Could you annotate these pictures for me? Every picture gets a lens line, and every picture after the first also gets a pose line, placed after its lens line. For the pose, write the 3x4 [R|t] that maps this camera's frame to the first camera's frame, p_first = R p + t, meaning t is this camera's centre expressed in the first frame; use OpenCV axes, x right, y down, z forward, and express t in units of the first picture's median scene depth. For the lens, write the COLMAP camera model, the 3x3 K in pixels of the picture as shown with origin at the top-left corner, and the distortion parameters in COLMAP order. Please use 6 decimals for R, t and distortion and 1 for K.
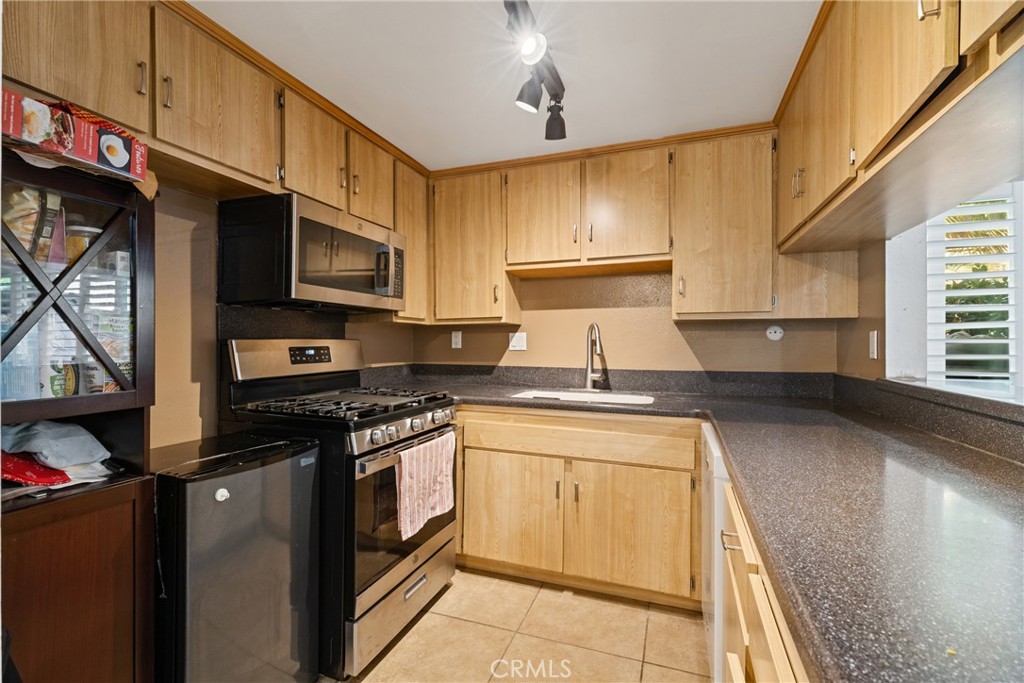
lens RADIAL K [[457.0, 0, 512.0], [0, 457.0, 341.5], [0, 0, 1]] dist [0.001146, -0.000178]
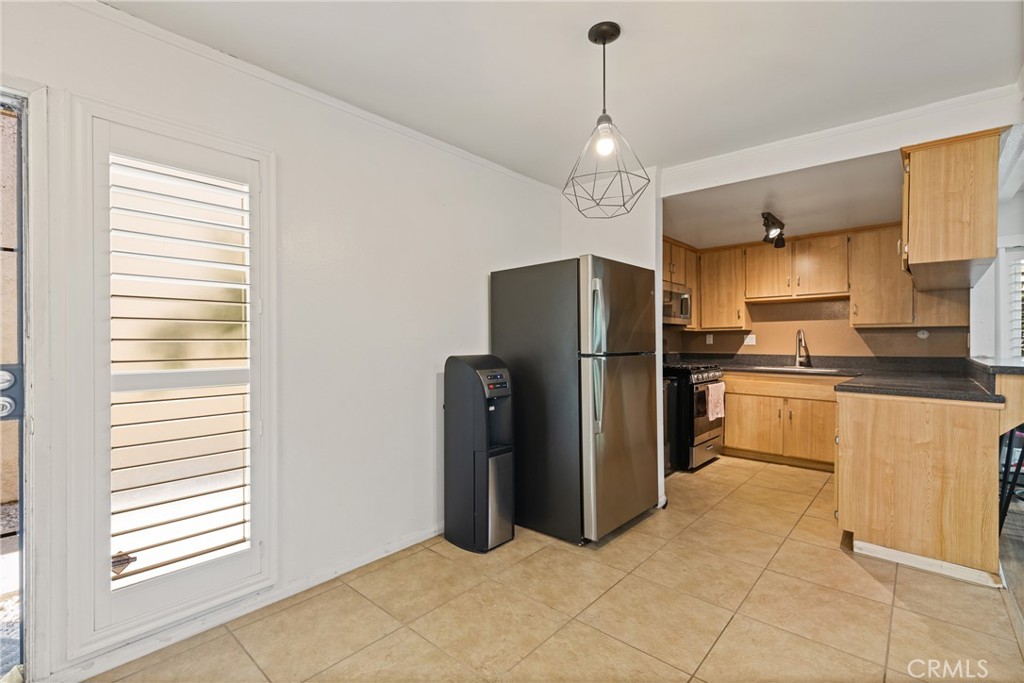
lens RADIAL K [[457.0, 0, 512.0], [0, 457.0, 341.5], [0, 0, 1]] dist [0.001146, -0.000178]
pose [[0.926127, -0.002380, -0.377204, -0.205305], [0.002083, 0.999997, -0.001194, 0.007108], [0.377206, 0.000320, 0.926129, -1.160614]]
